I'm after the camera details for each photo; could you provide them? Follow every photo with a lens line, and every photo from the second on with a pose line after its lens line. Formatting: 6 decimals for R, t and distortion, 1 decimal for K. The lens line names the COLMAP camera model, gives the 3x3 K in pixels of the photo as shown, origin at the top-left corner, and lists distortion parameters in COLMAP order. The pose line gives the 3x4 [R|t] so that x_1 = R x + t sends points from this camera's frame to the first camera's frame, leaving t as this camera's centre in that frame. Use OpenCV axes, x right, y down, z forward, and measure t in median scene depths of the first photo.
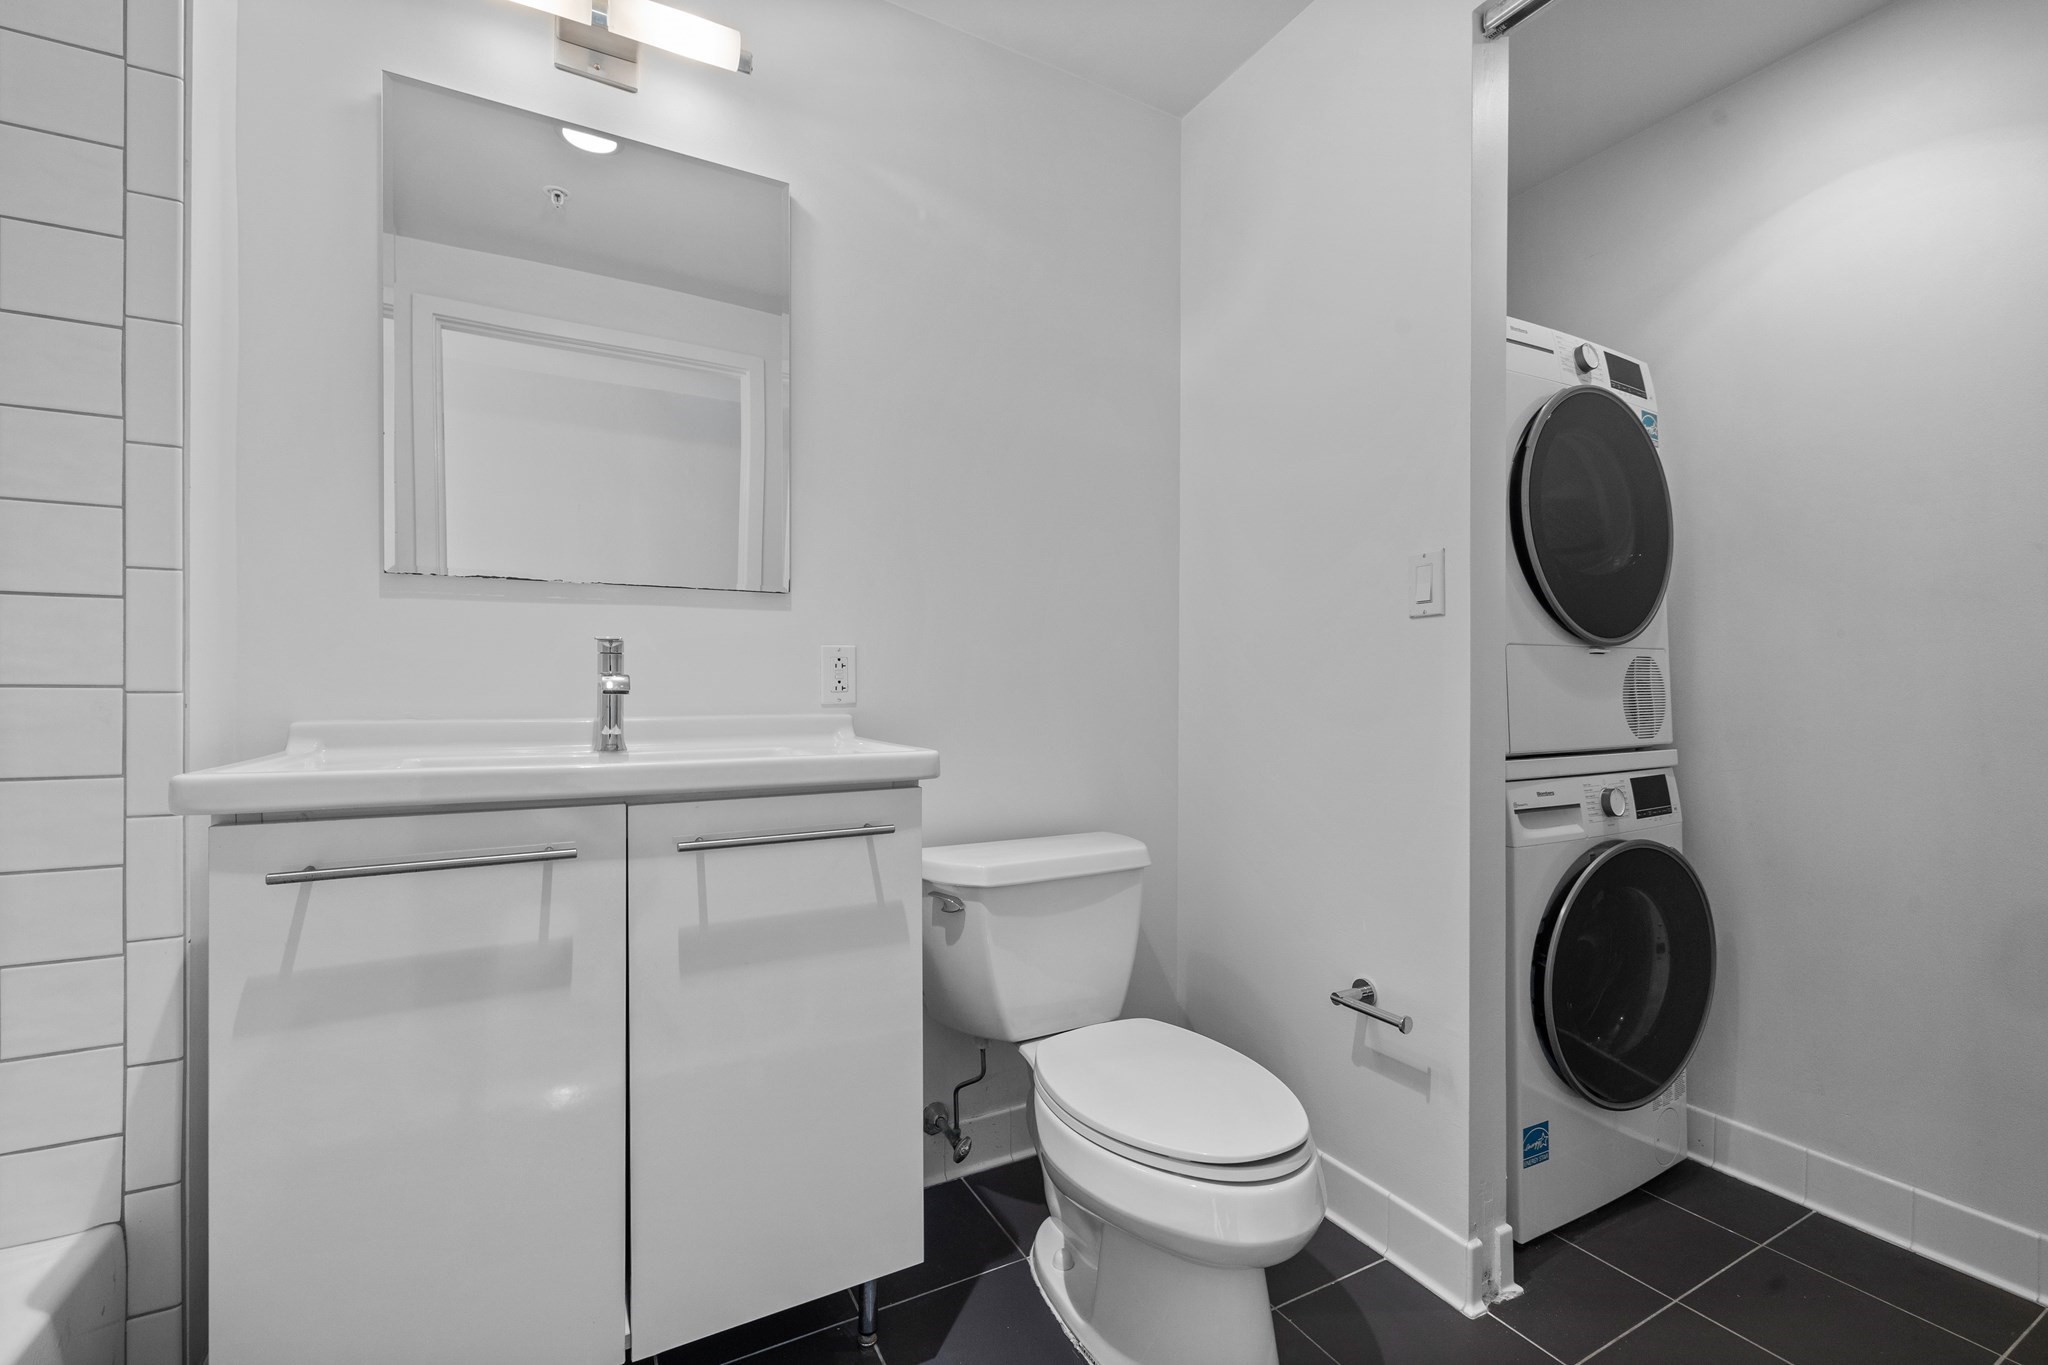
lens RADIAL K [[846.7, 0, 1024.0], [0, 846.7, 682.5], [0, 0, 1]] dist [-0.004278, 0.000734]
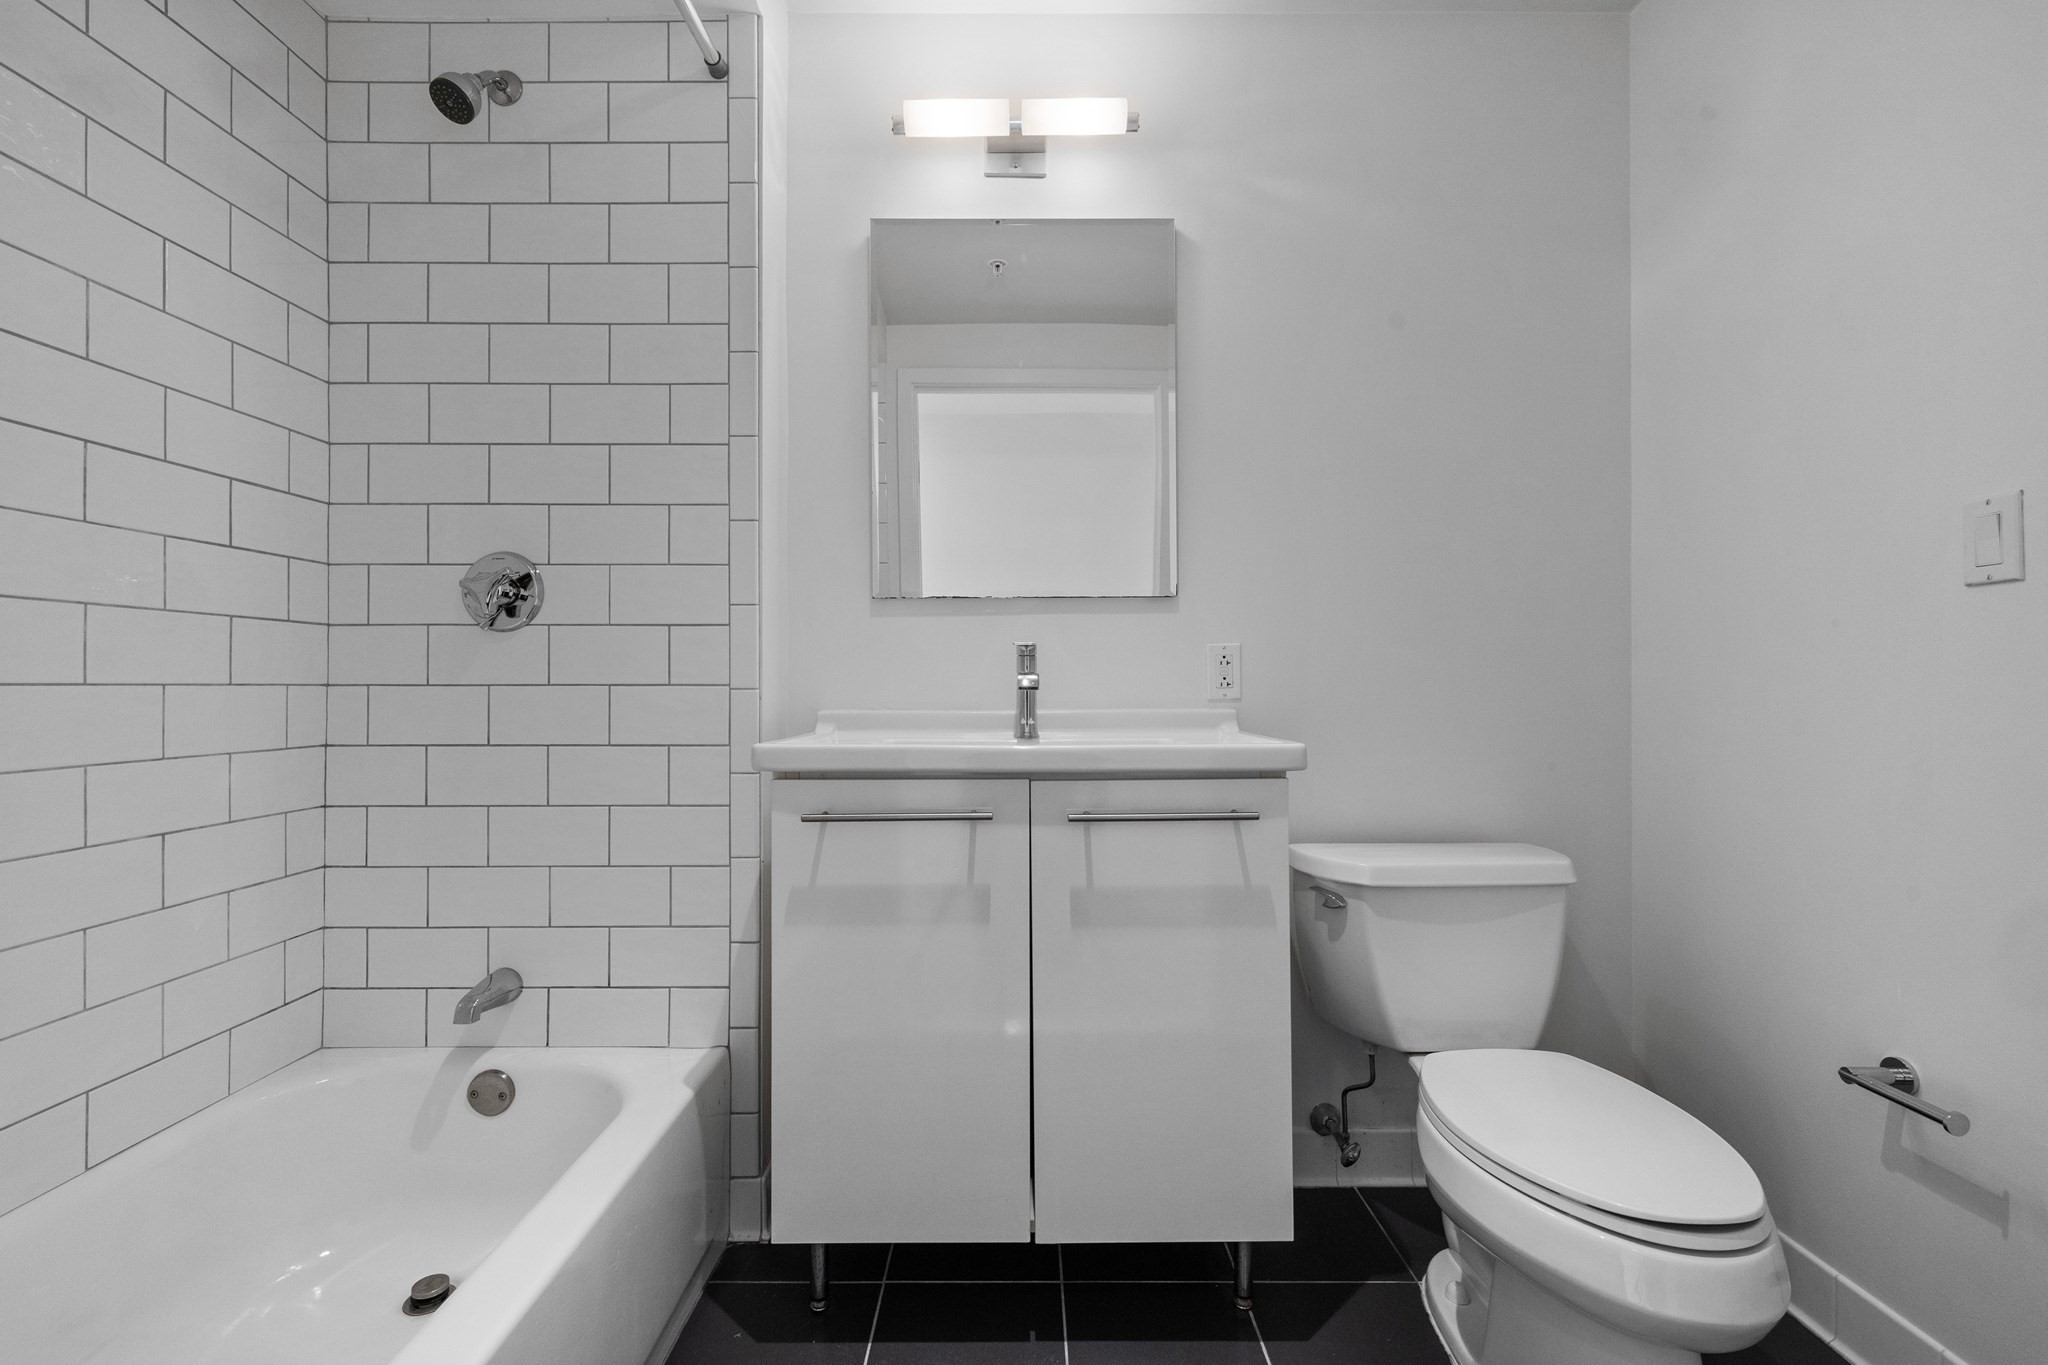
lens RADIAL K [[870.6, 0, 1028.6], [0, 870.6, 666.8], [0, 0, 1]] dist [0.000622, -0.000099]
pose [[0.883878, -0.015625, -0.467457, 0.086134], [0.007631, 0.999791, -0.018990, 0.004314], [0.467656, 0.013218, 0.883812, -0.081092]]
